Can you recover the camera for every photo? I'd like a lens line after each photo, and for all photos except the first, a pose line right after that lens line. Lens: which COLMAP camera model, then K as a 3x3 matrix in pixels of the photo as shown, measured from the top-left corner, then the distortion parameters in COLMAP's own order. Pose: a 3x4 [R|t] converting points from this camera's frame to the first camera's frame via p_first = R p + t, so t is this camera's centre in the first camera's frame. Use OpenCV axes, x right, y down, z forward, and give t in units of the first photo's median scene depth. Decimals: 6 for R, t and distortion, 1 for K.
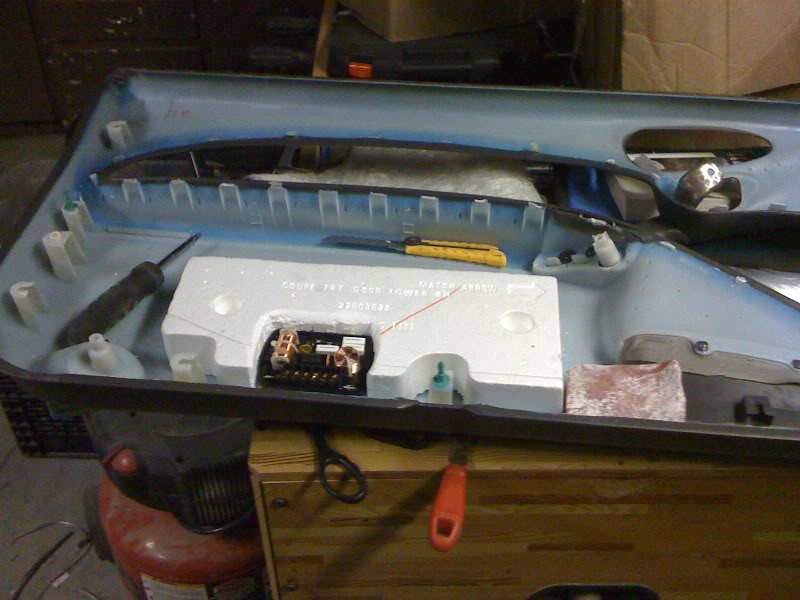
lens RADIAL K [[859.0, 0, 387.3], [0, 859.0, 278.4], [0, 0, 1]] dist [0.180721, -0.432713]
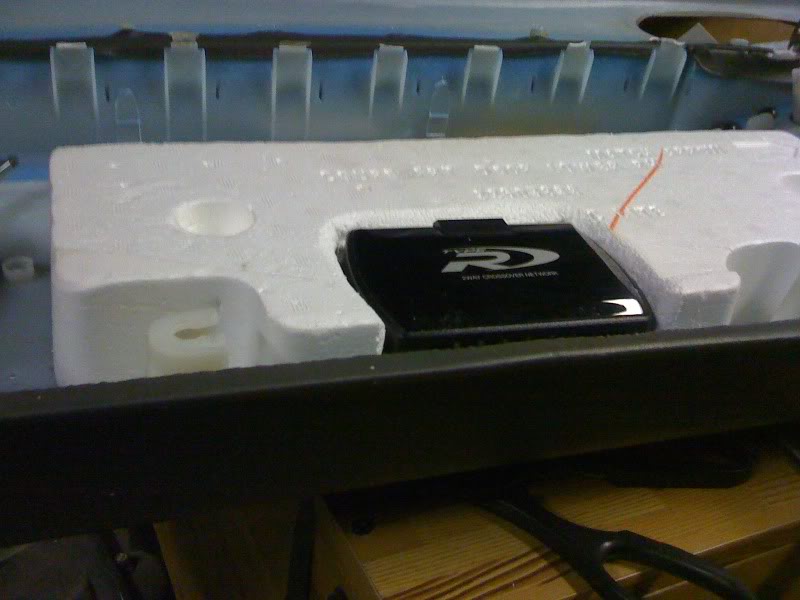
lens RADIAL K [[859.0, 0, 387.3], [0, 859.0, 278.4], [0, 0, 1]] dist [0.180721, -0.432713]
pose [[0.902761, -0.109512, 0.415969, -0.245986], [0.185073, 0.971849, -0.145799, 0.111357], [-0.388293, 0.208606, 0.897615, 0.564395]]
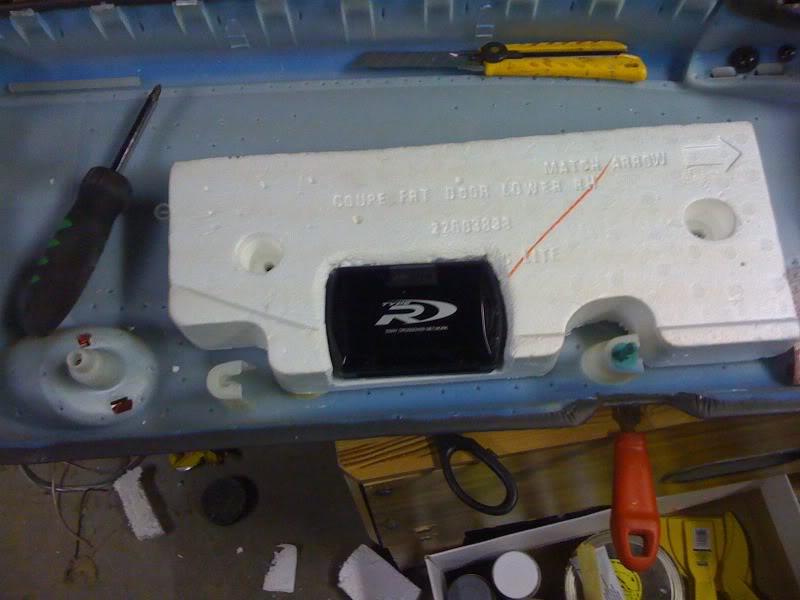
lens RADIAL K [[859.0, 0, 387.3], [0, 859.0, 278.4], [0, 0, 1]] dist [0.180721, -0.432713]
pose [[0.985340, -0.161354, 0.055410, -0.114875], [0.117097, 0.875849, 0.468162, -0.213719], [-0.124071, -0.454811, 0.881903, 0.369483]]
